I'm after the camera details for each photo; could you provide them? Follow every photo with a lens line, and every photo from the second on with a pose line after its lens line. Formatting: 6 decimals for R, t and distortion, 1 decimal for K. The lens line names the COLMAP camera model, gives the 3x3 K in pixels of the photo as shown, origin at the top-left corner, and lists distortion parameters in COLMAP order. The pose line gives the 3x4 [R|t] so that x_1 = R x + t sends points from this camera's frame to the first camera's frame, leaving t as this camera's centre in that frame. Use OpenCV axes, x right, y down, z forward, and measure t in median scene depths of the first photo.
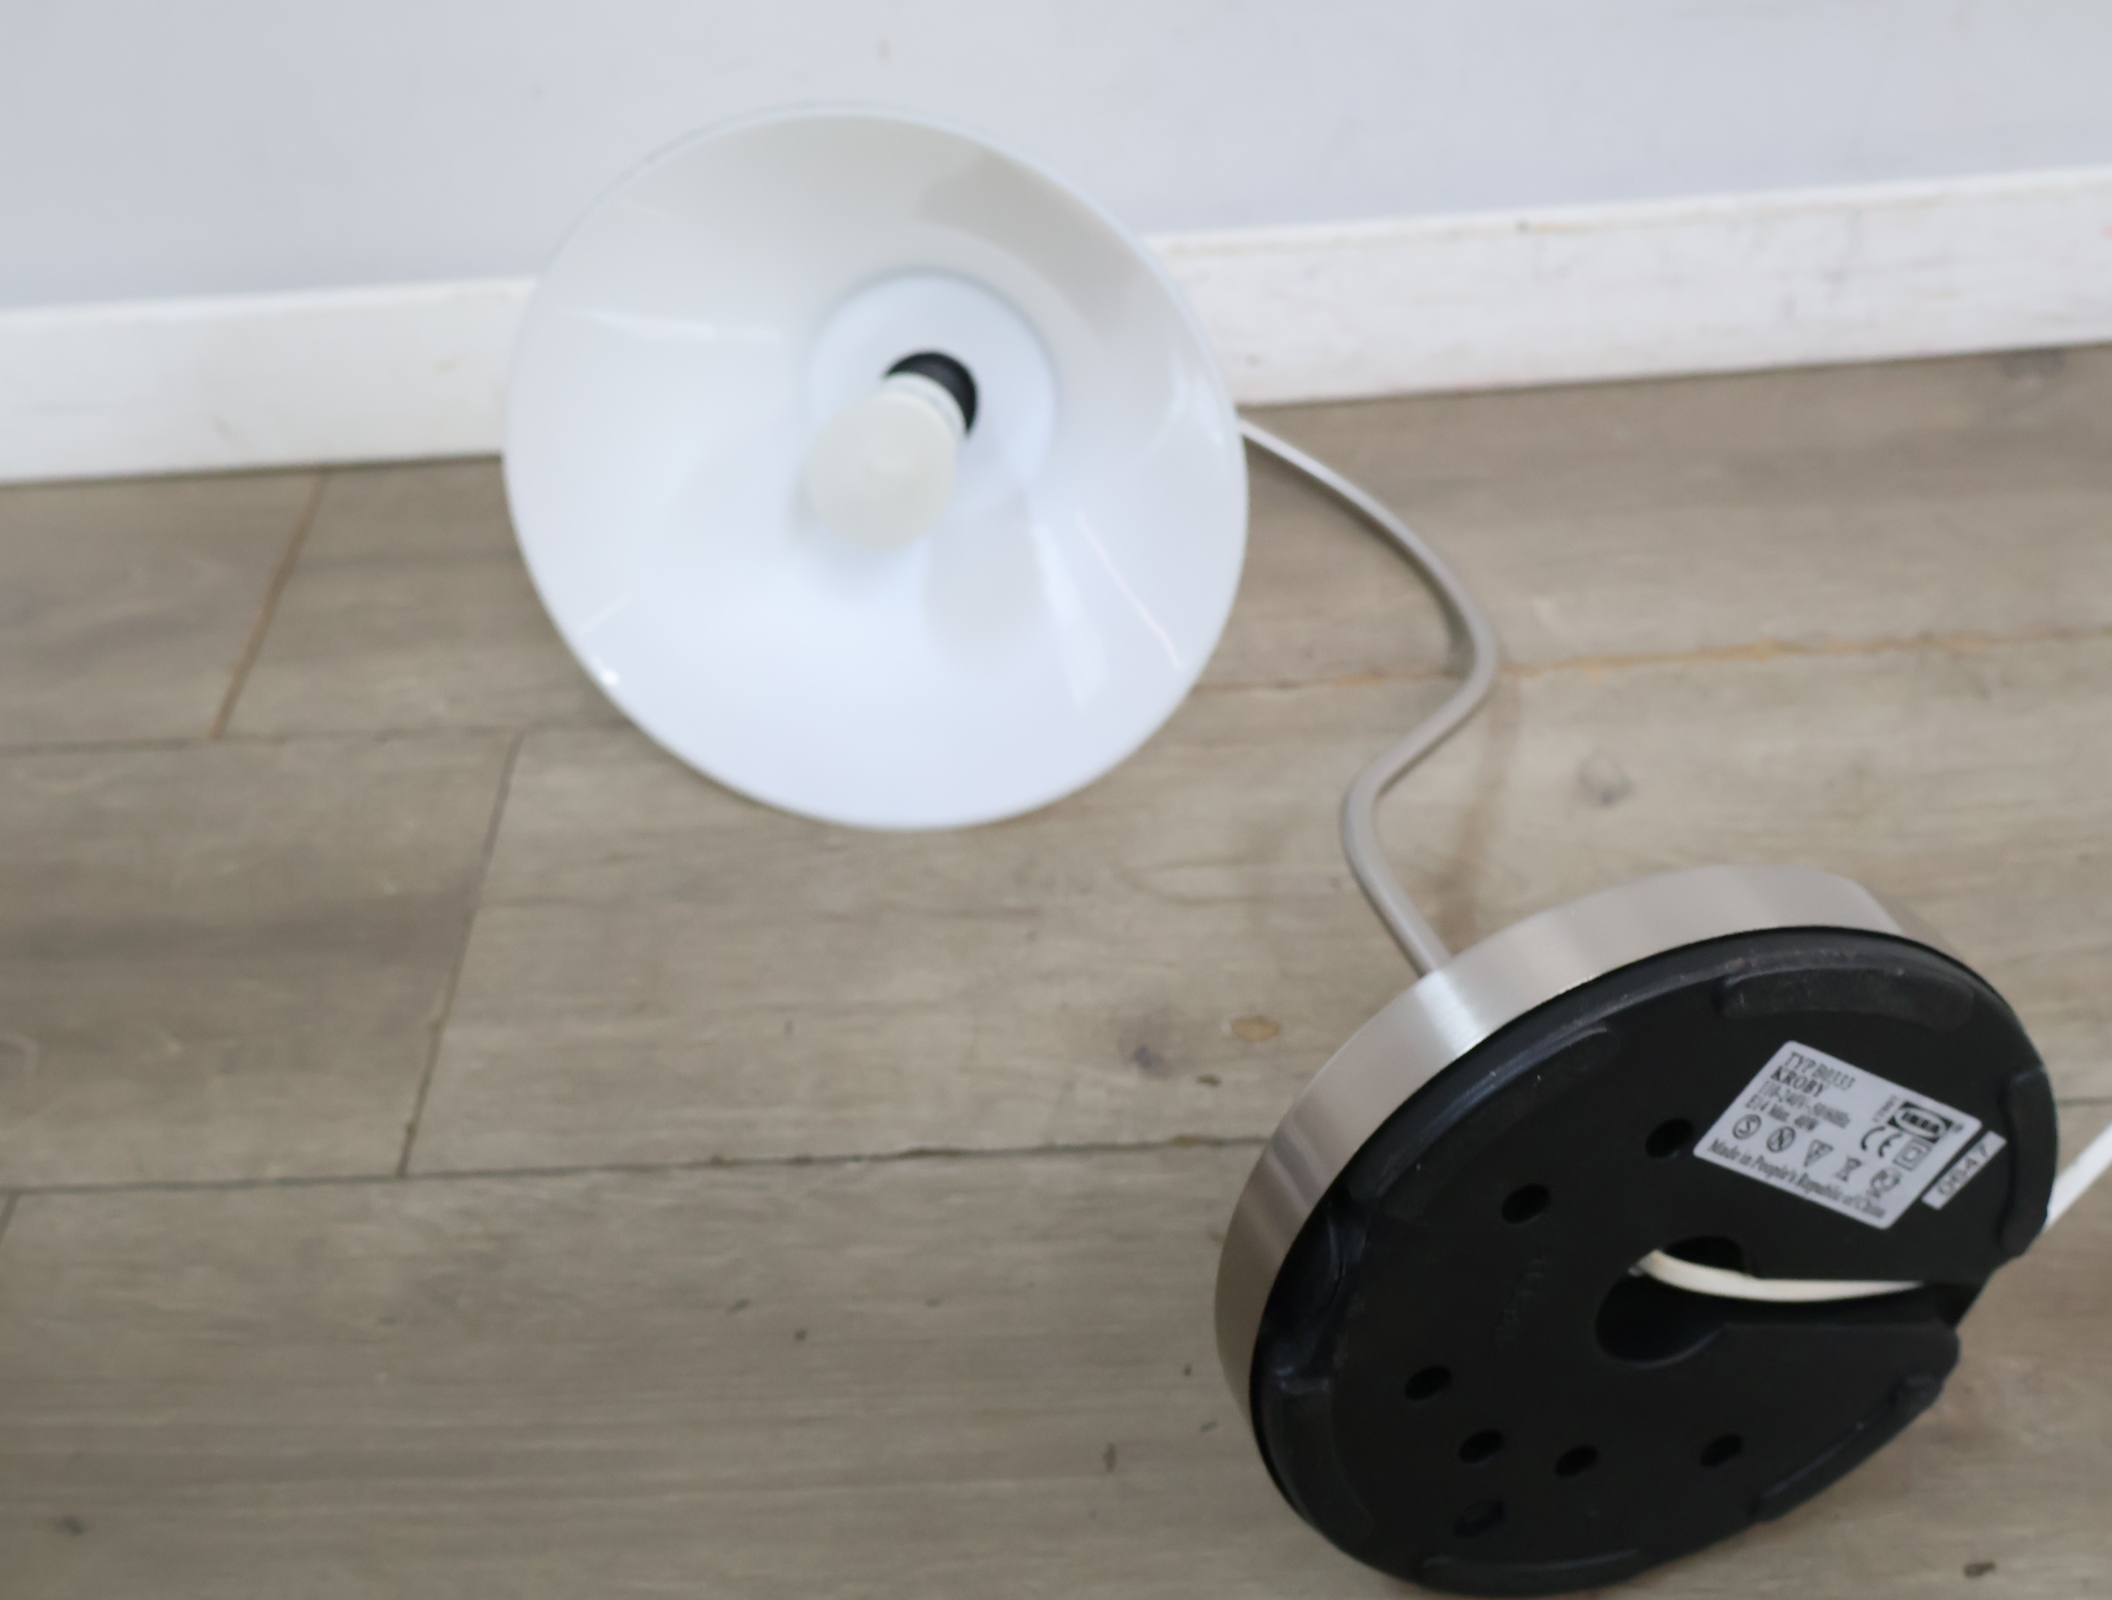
lens RADIAL K [[2411.1, 0, 1035.2], [0, 2411.1, 790.7], [0, 0, 1]] dist [0.003700, -0.000559]
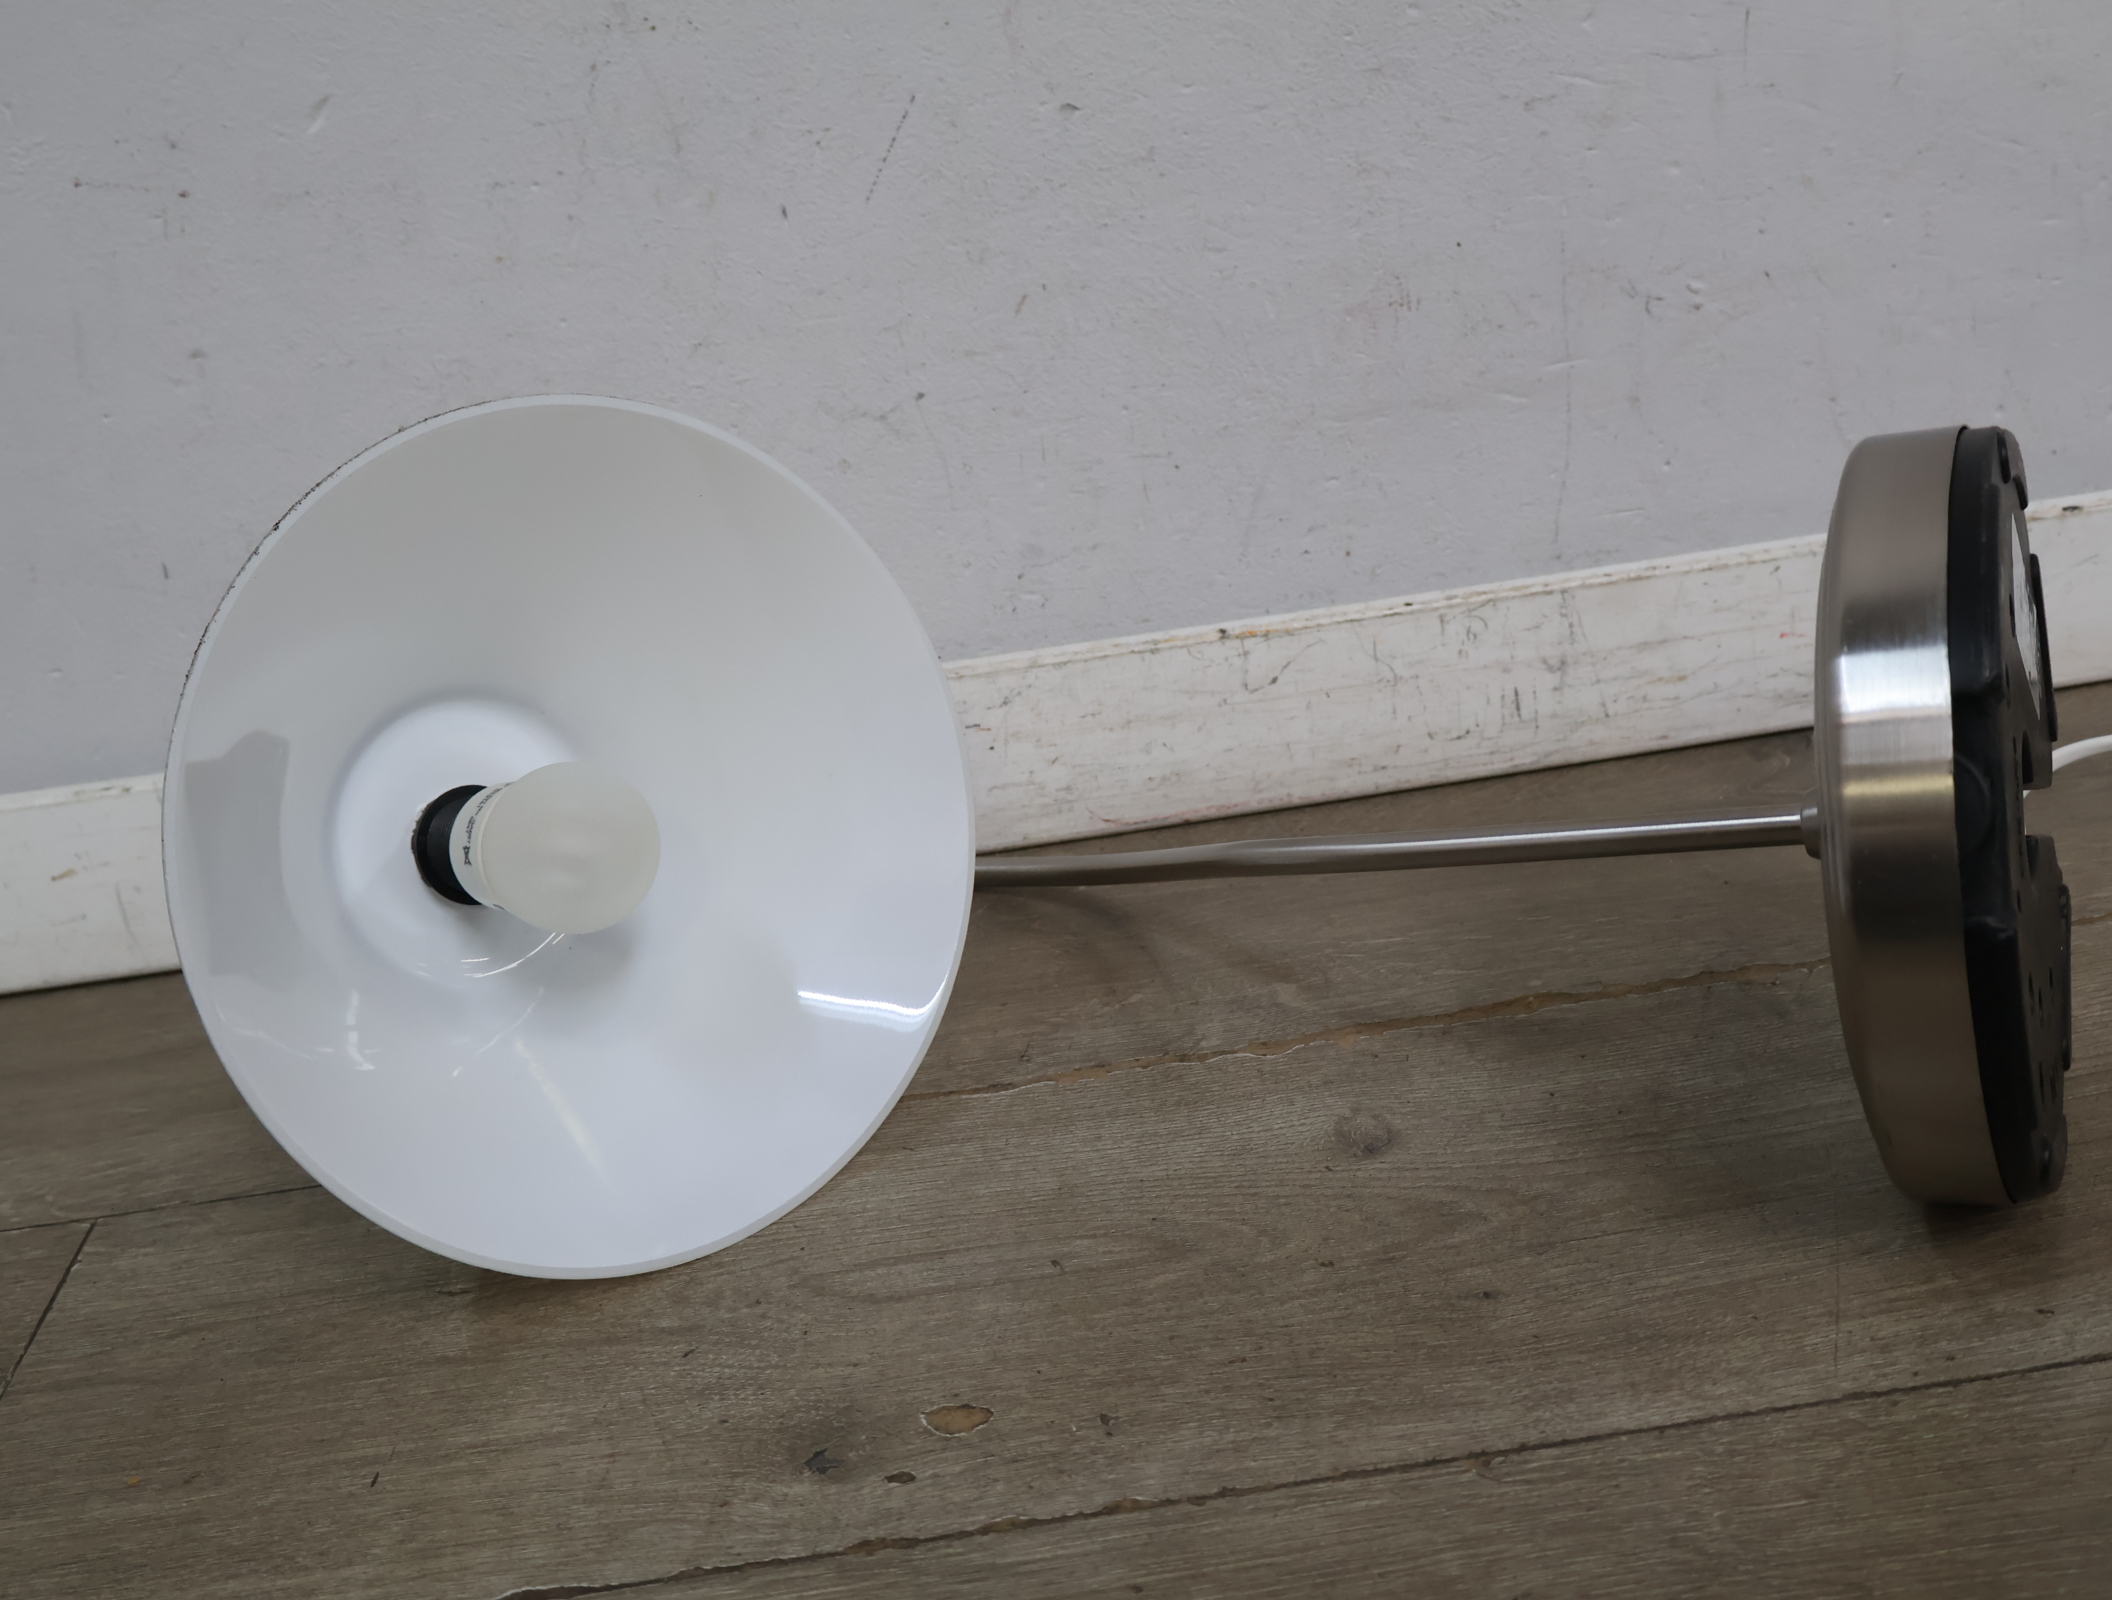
lens RADIAL K [[2411.1, 0, 1035.2], [0, 2411.1, 790.7], [0, 0, 1]] dist [0.003700, -0.000559]
pose [[0.995422, -0.069632, 0.065473, 0.068793], [0.088414, 0.931046, -0.354028, 0.167296], [-0.036307, 0.358196, 0.932940, 0.156555]]
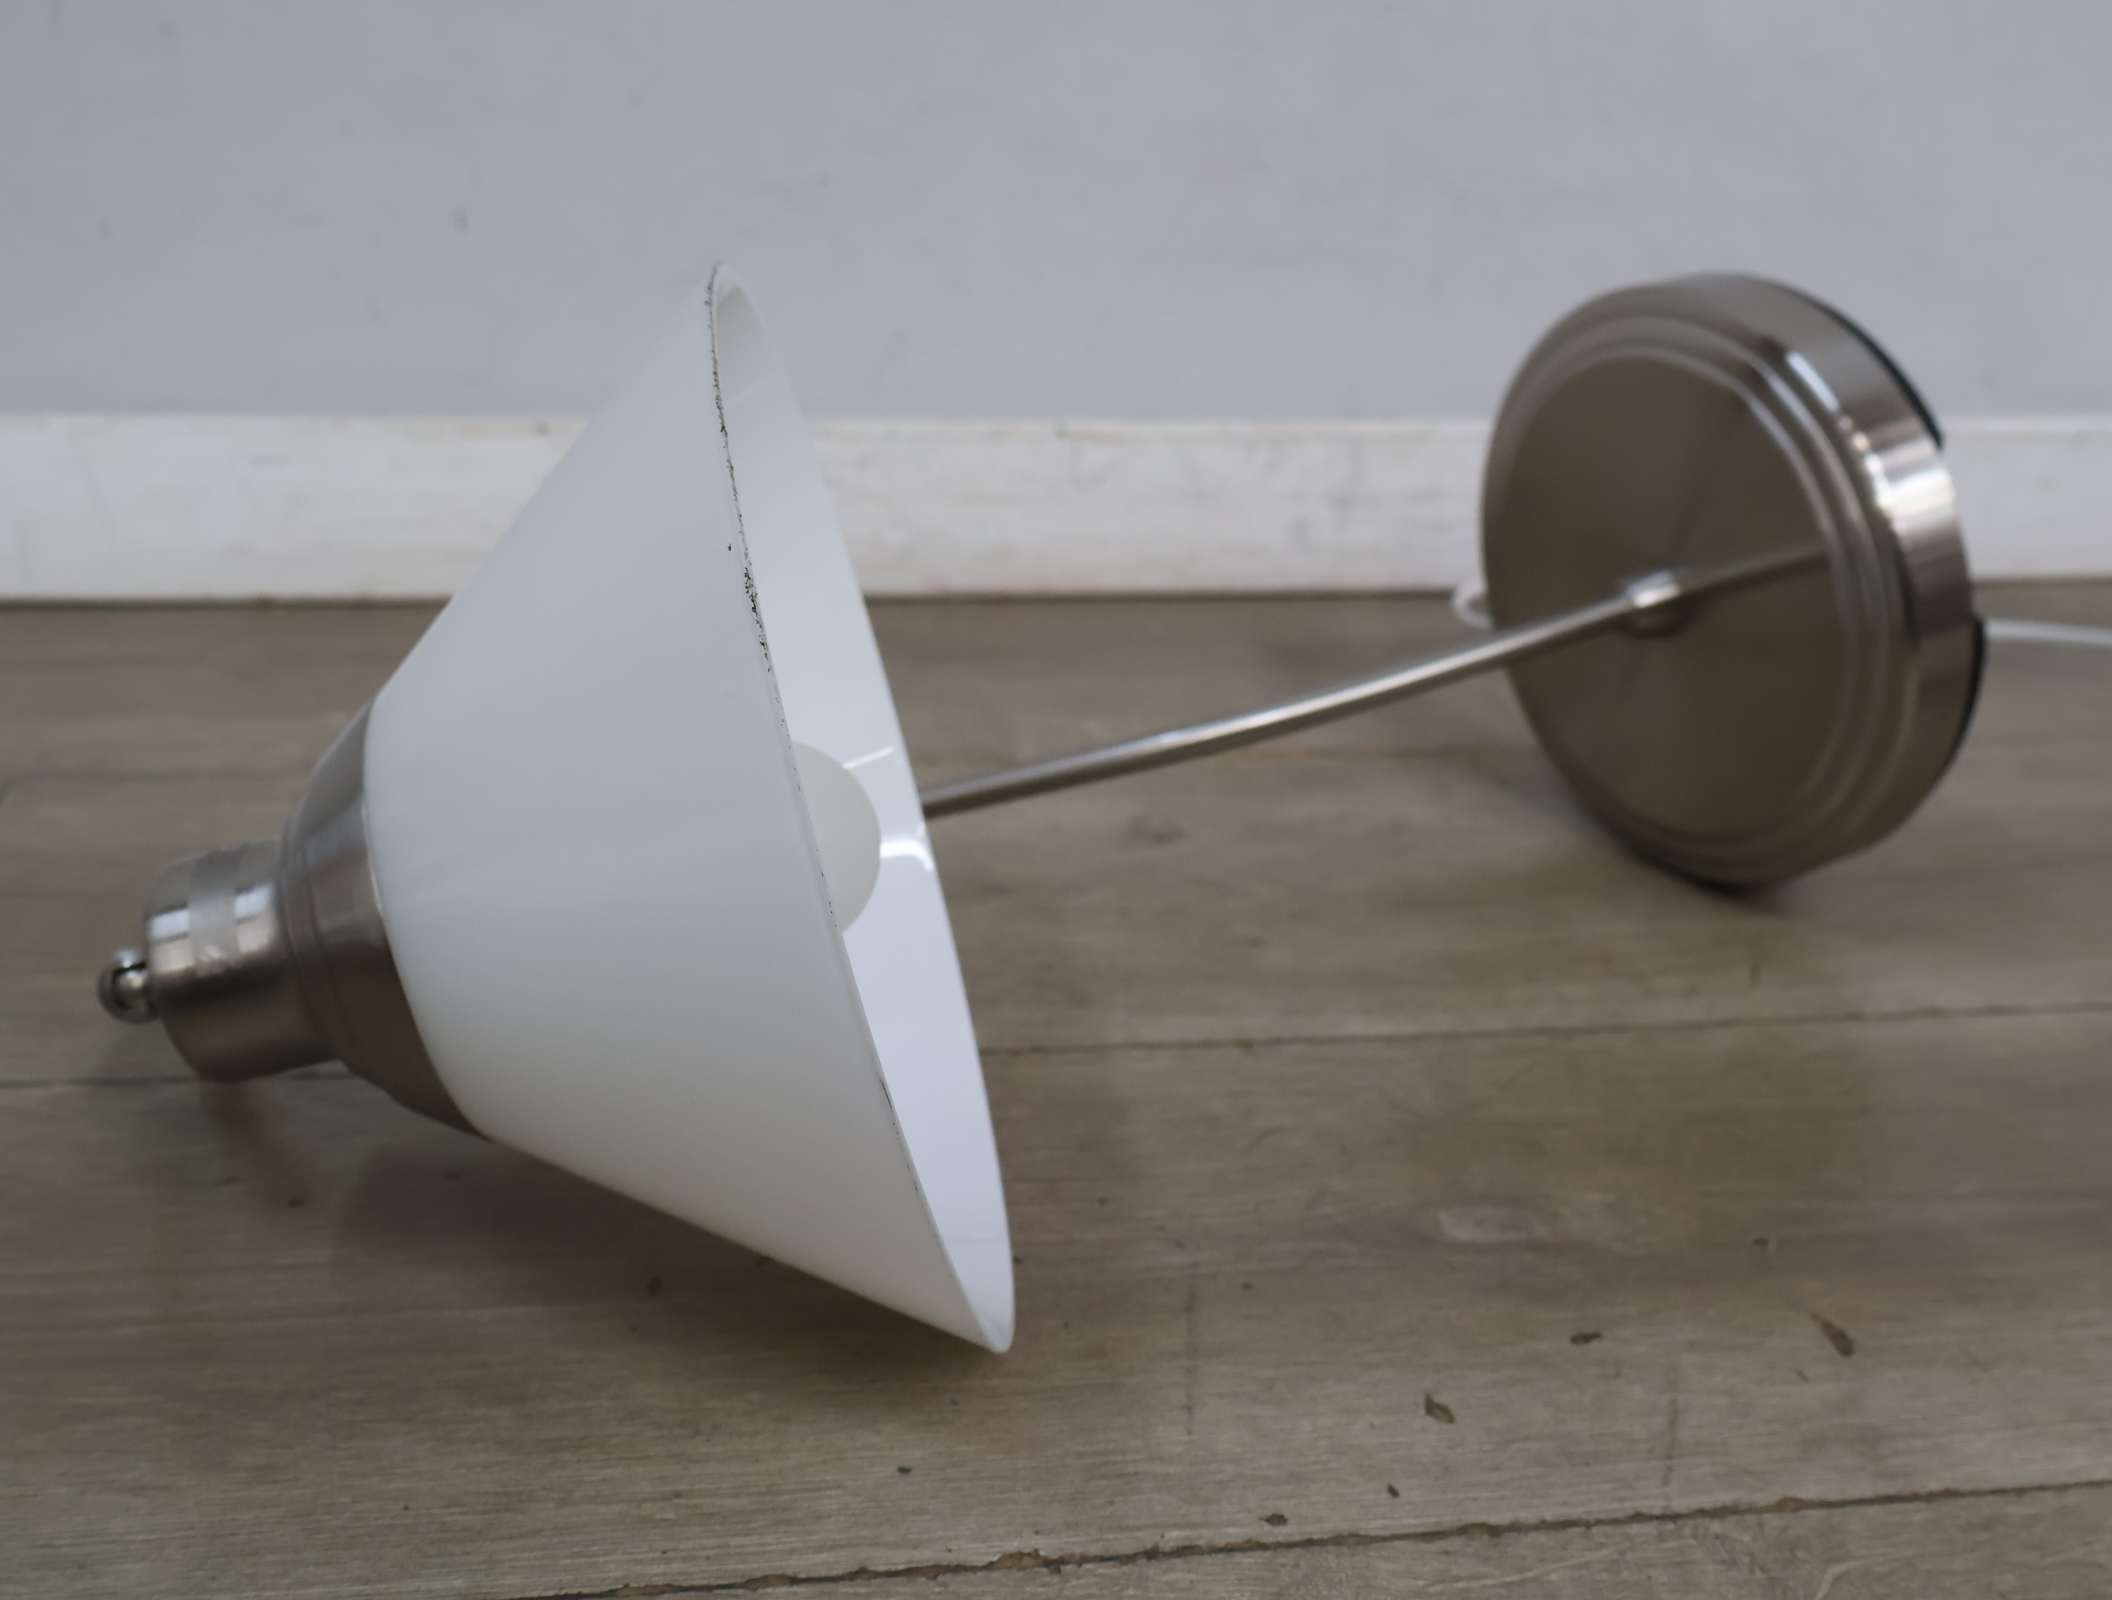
lens RADIAL K [[2429.5, 0, 1056.0], [0, 2429.5, 800.0], [0, 0, 1]] dist [0.017684, -0.020185]
pose [[0.977573, 0.053022, 0.203813, -0.012578], [0.018228, 0.942852, -0.332712, 0.308112], [-0.209807, 0.328965, 0.920741, 0.066871]]
